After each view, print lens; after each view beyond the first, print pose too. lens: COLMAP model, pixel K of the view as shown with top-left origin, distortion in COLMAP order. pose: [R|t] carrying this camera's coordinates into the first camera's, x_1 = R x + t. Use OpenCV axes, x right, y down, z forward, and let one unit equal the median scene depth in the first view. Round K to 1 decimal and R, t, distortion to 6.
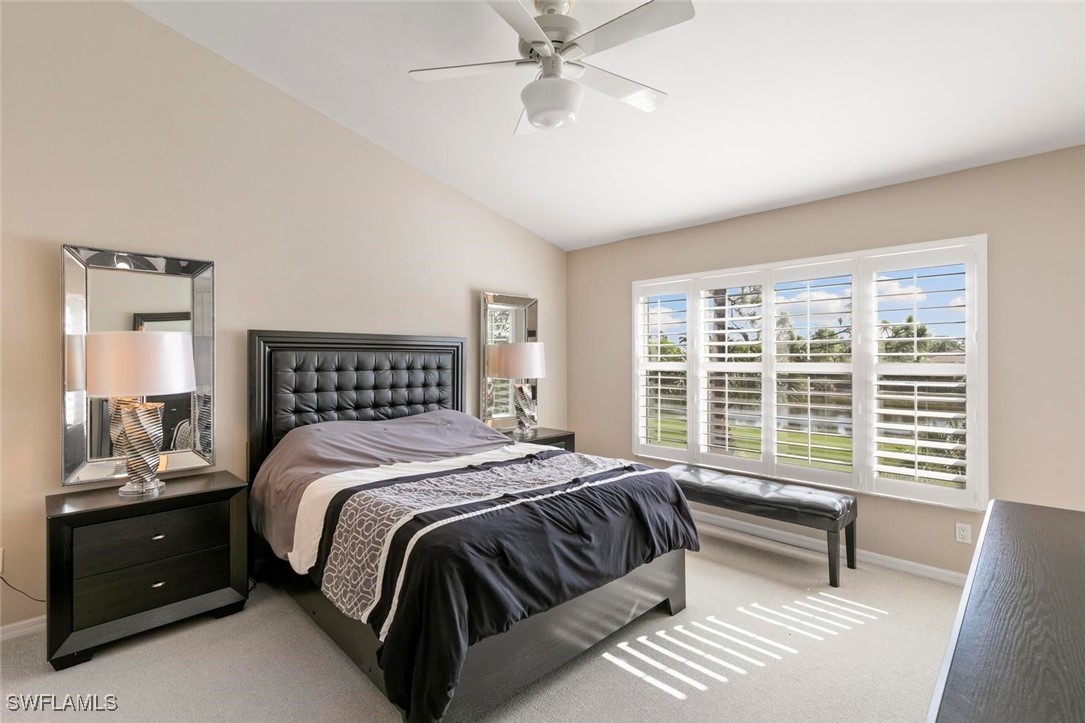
lens RADIAL K [[490.7, 0, 541.8], [0, 490.7, 360.1], [0, 0, 1]] dist [0.010792, -0.001603]
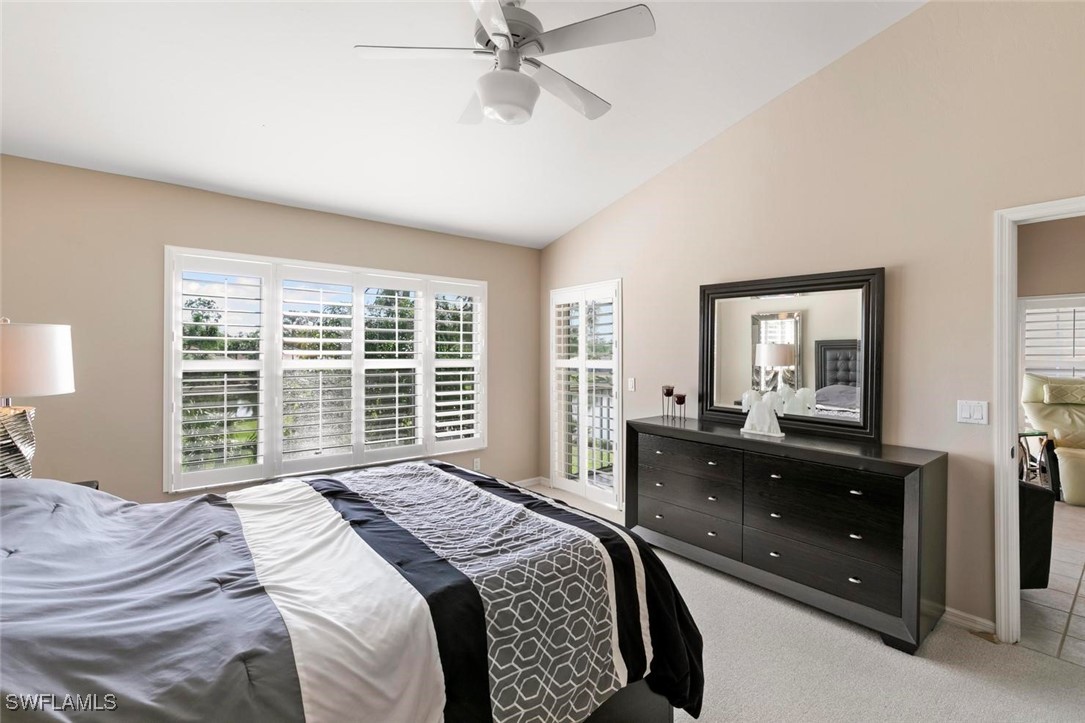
lens RADIAL K [[490.7, 0, 541.5], [0, 490.7, 360.0], [0, 0, 1]] dist [0.010792, -0.001603]
pose [[0.106352, -0.006770, 0.994306, -0.603146], [0.002095, 0.999976, 0.006585, -0.000630], [-0.994326, 0.001383, 0.106364, 0.520604]]
